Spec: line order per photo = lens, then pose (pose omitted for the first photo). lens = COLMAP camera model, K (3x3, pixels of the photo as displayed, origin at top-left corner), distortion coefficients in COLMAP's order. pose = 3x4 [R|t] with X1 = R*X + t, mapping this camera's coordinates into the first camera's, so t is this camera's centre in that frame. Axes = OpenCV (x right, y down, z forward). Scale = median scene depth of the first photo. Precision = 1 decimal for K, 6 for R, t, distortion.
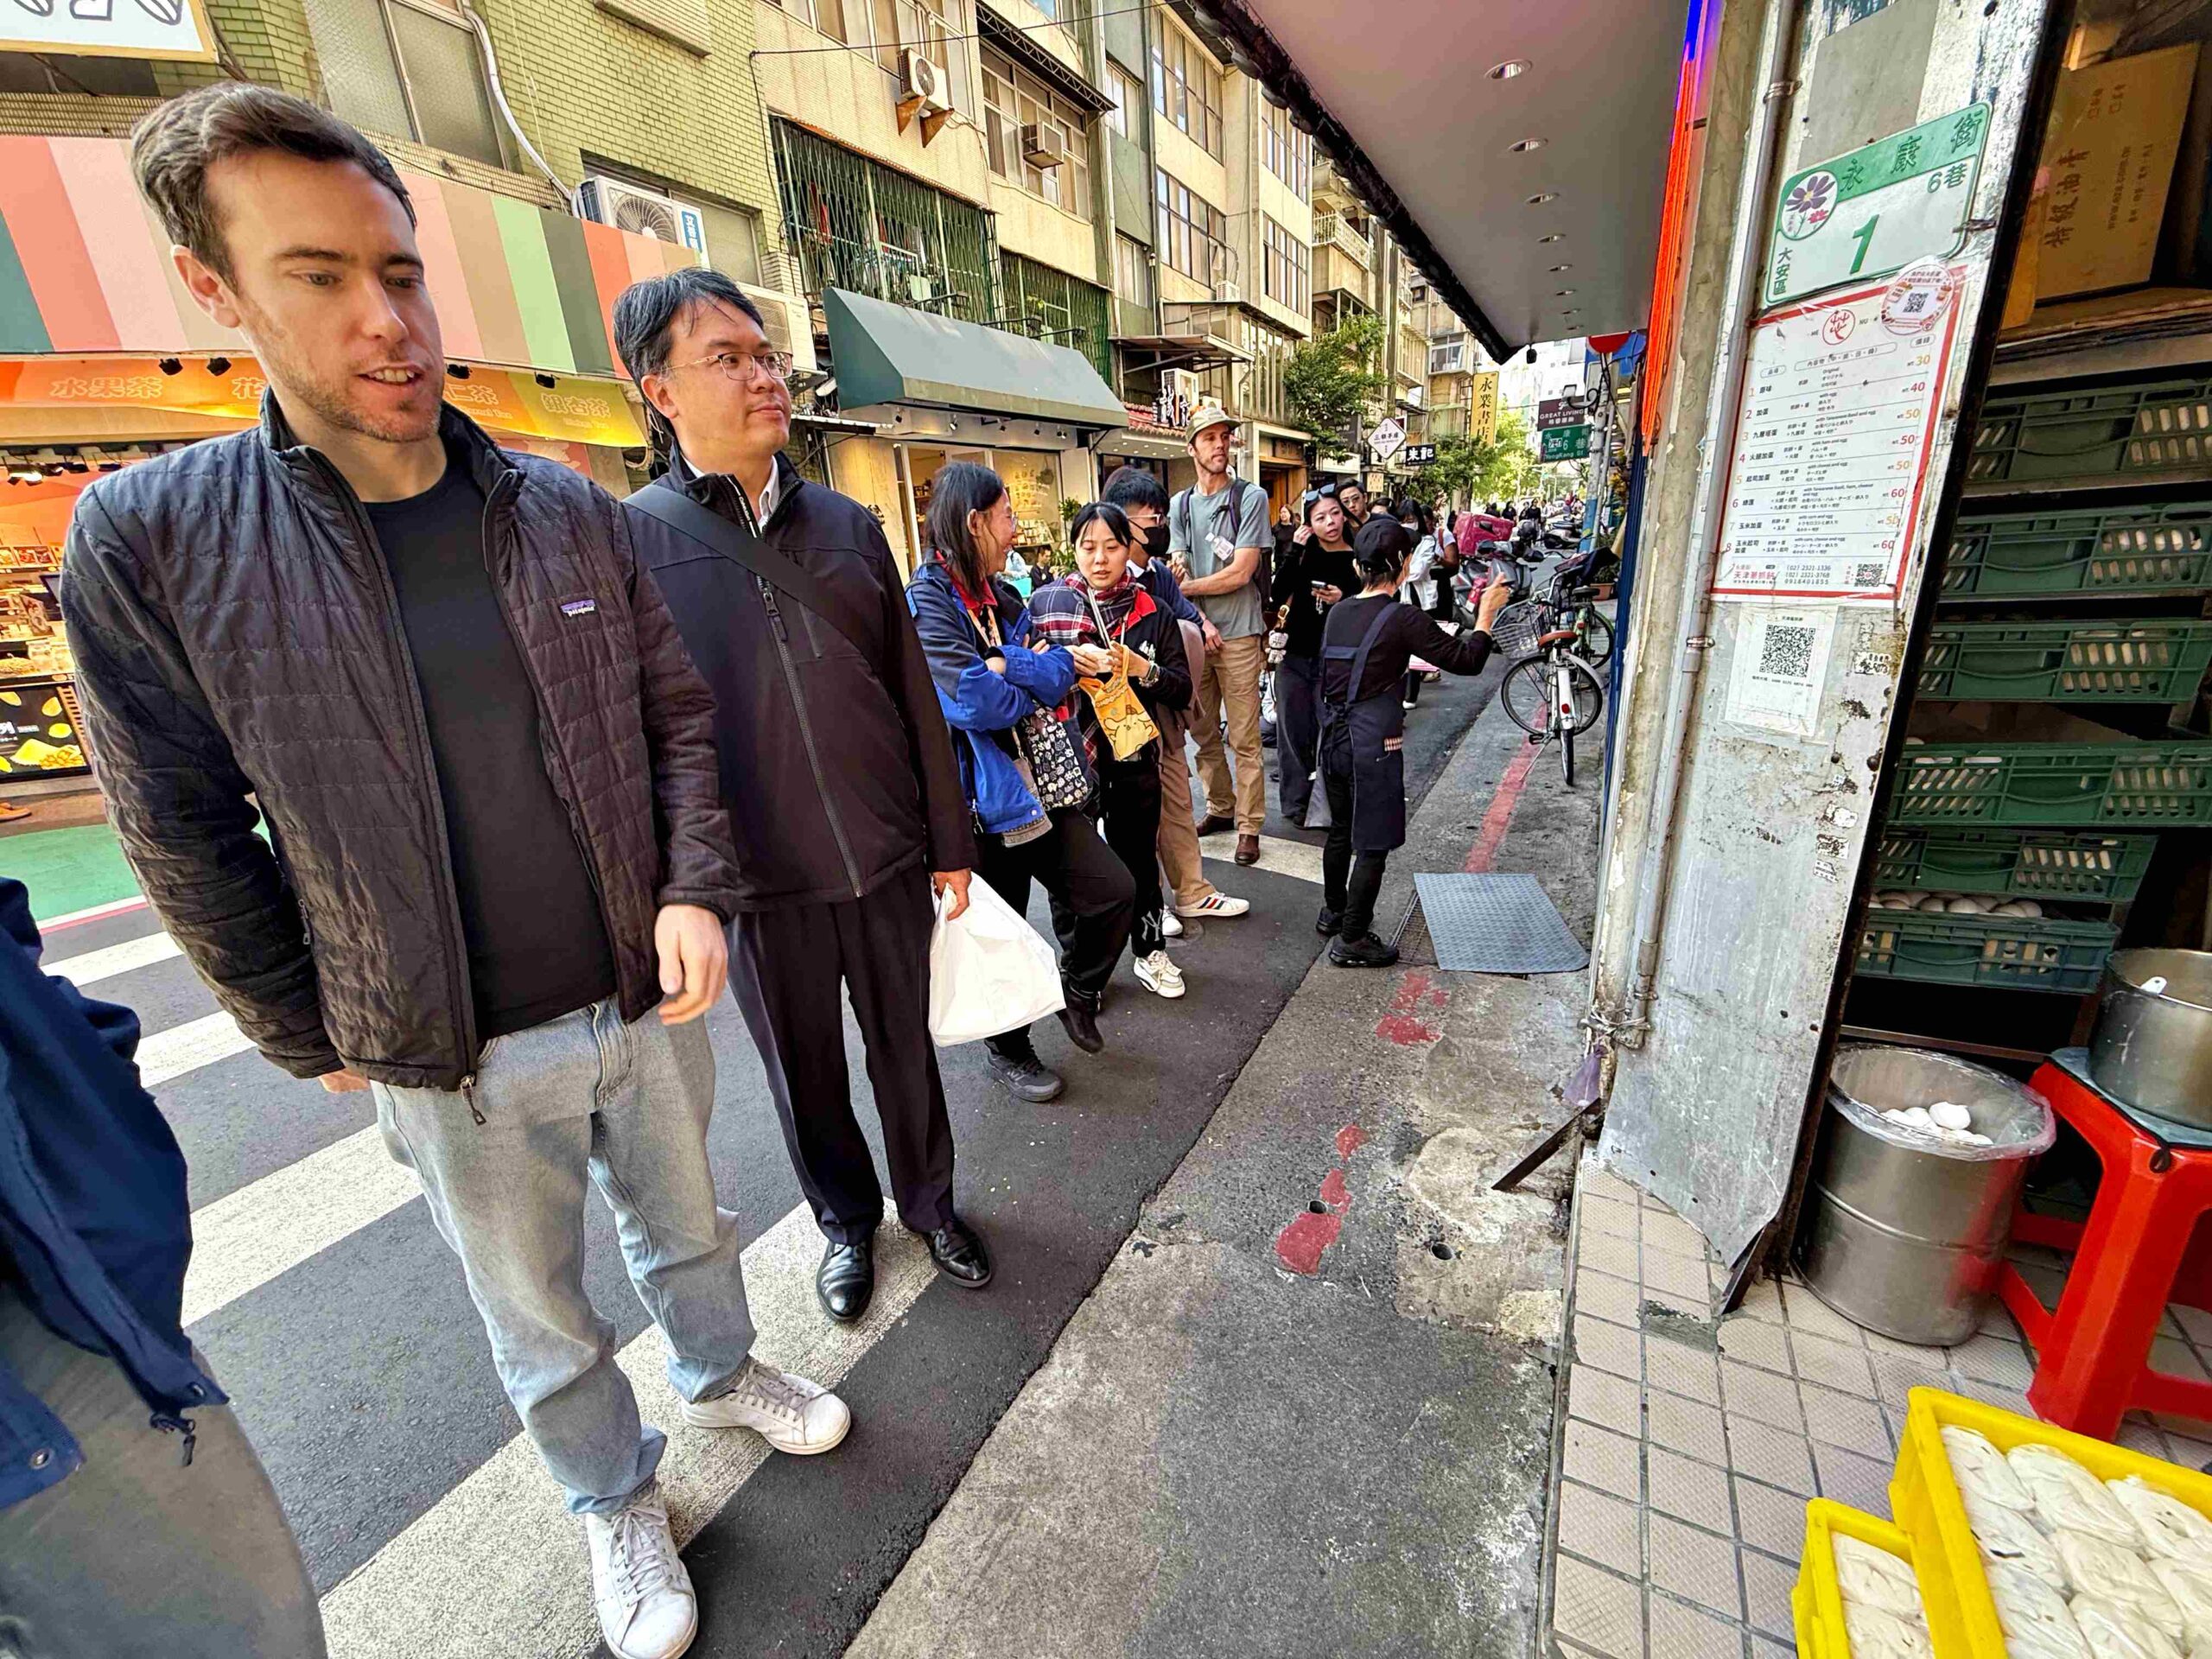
lens RADIAL K [[890.0, 0, 1112.4], [0, 890.0, 838.9], [0, 0, 1]] dist [-0.000109, -0.000039]
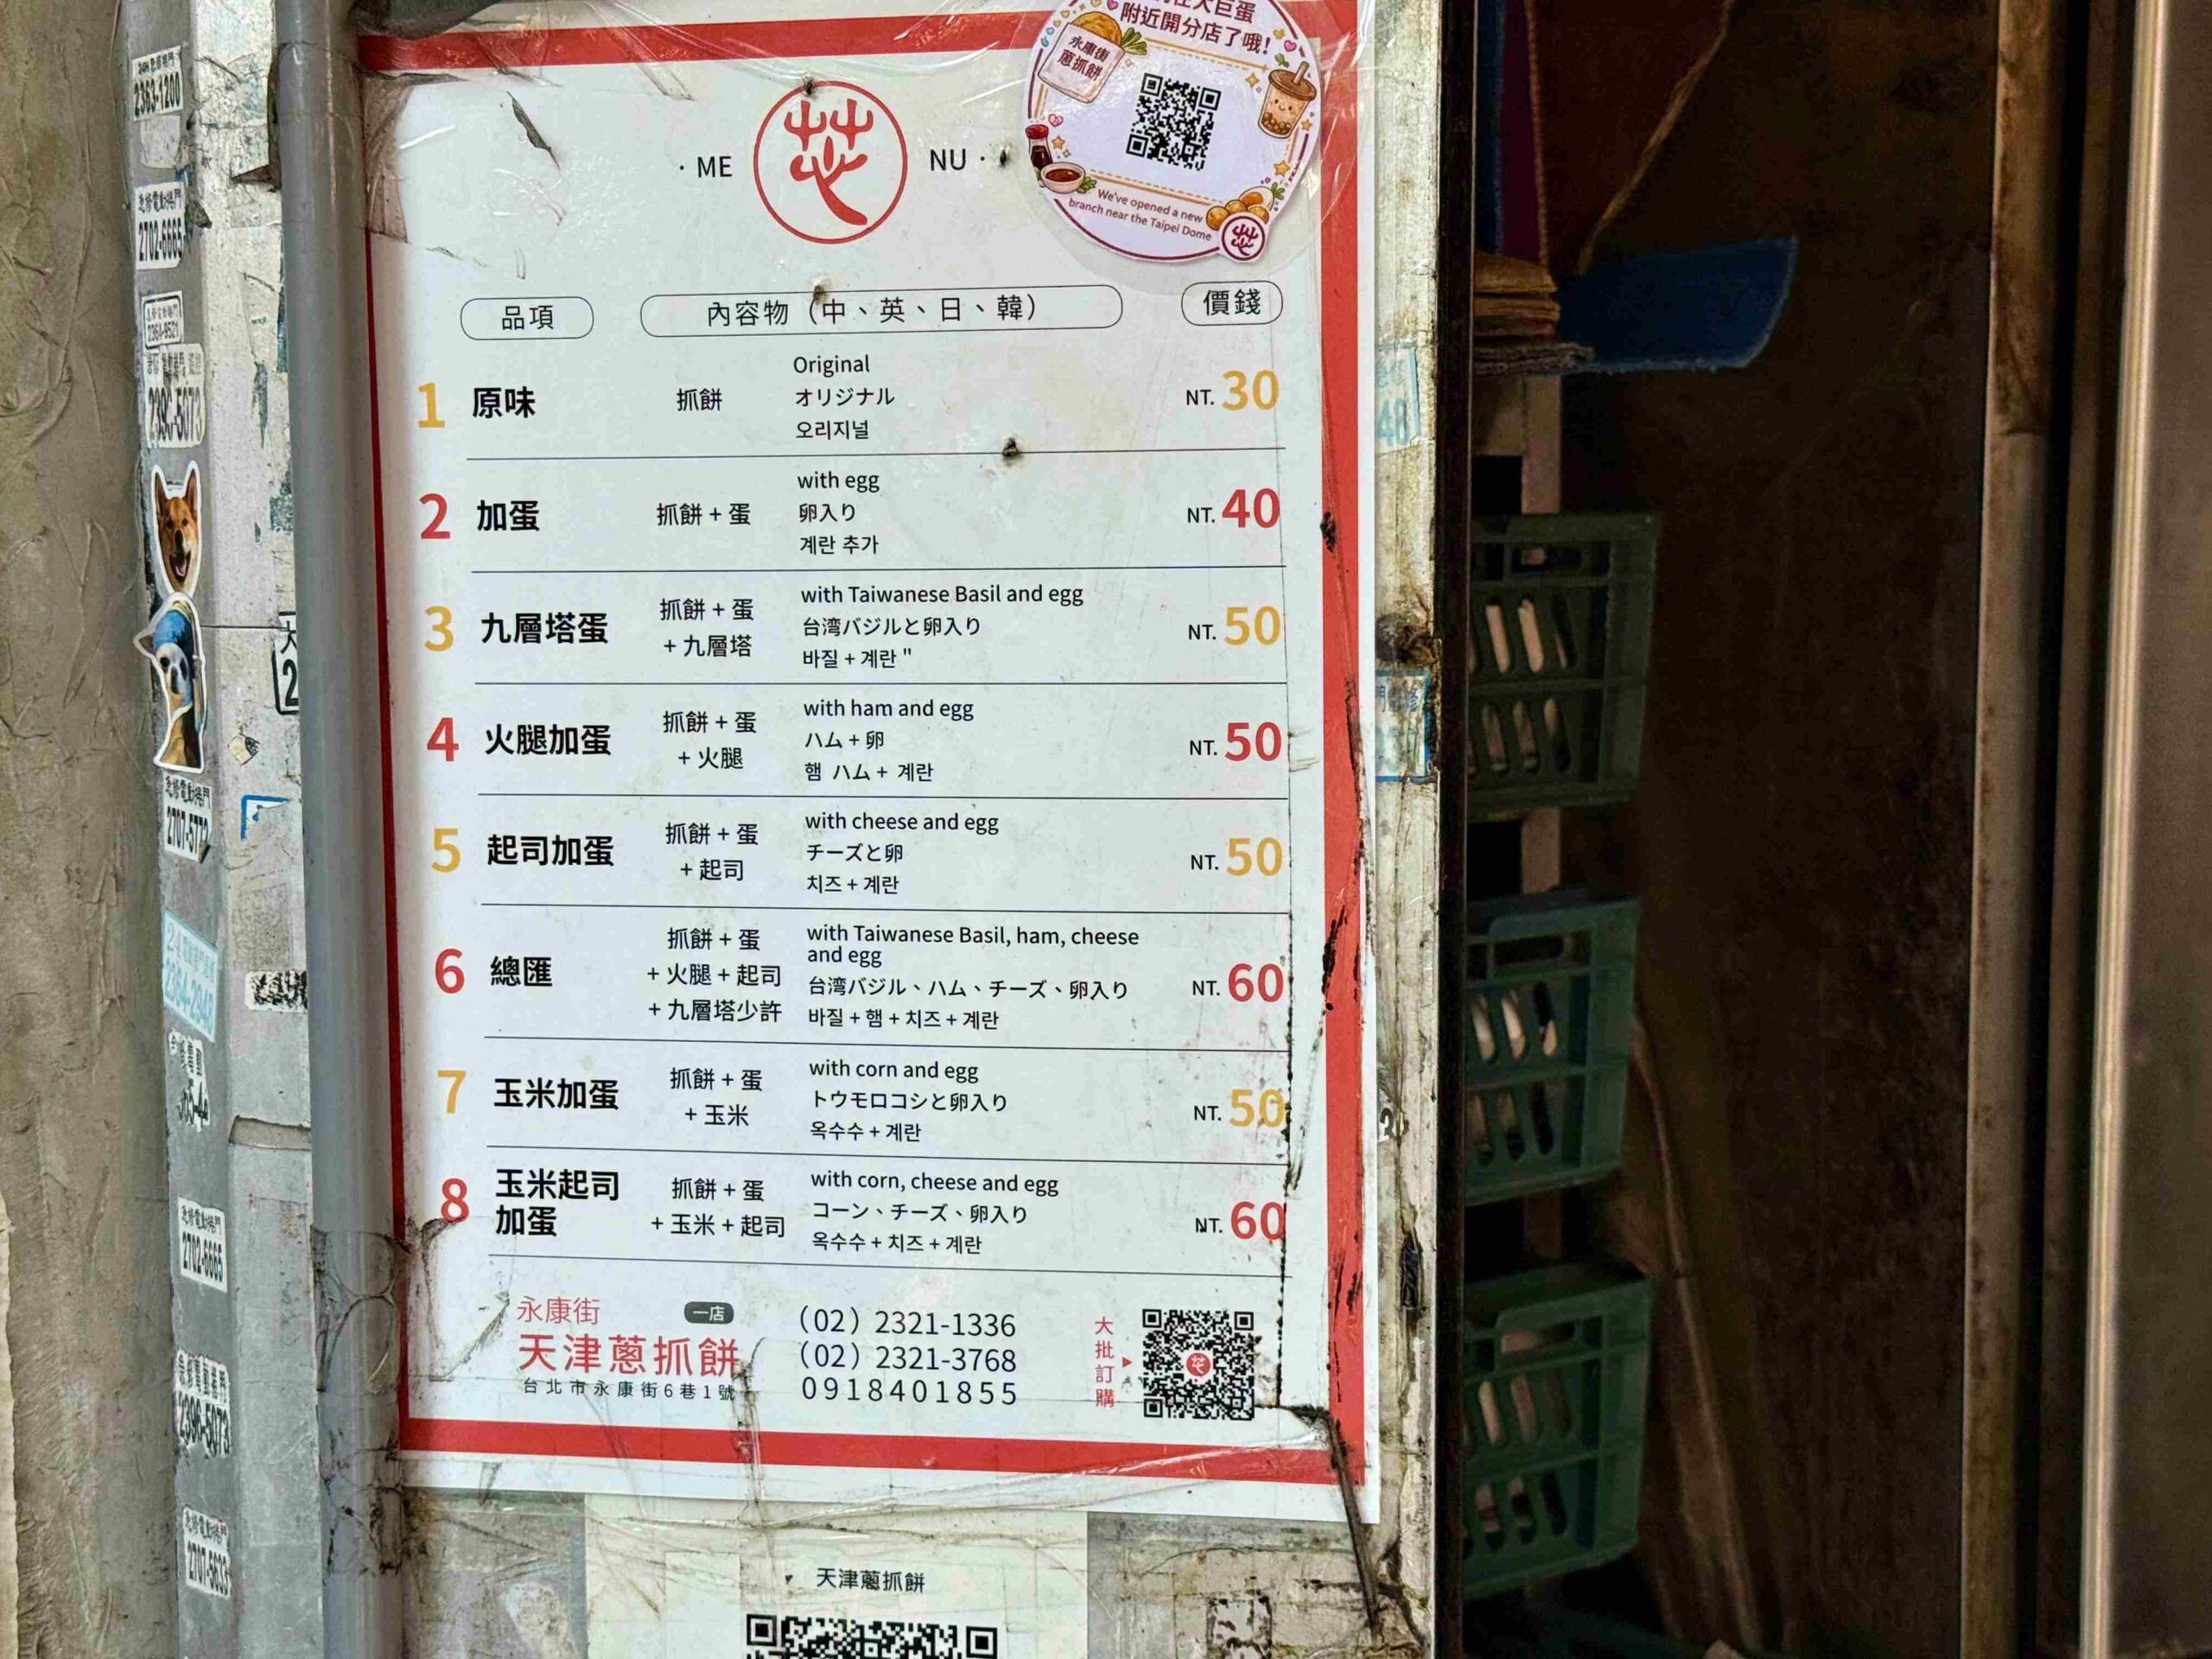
lens RADIAL K [[3237.1, 0, 1105.6], [0, 3237.1, 827.0], [0, 0, 1]] dist [0.120654, 0.000000]
pose [[0.466178, -0.038101, 0.883870, 0.205656], [0.261570, 0.960342, -0.096561, -0.342732], [-0.845138, 0.276208, 0.457657, 0.647964]]
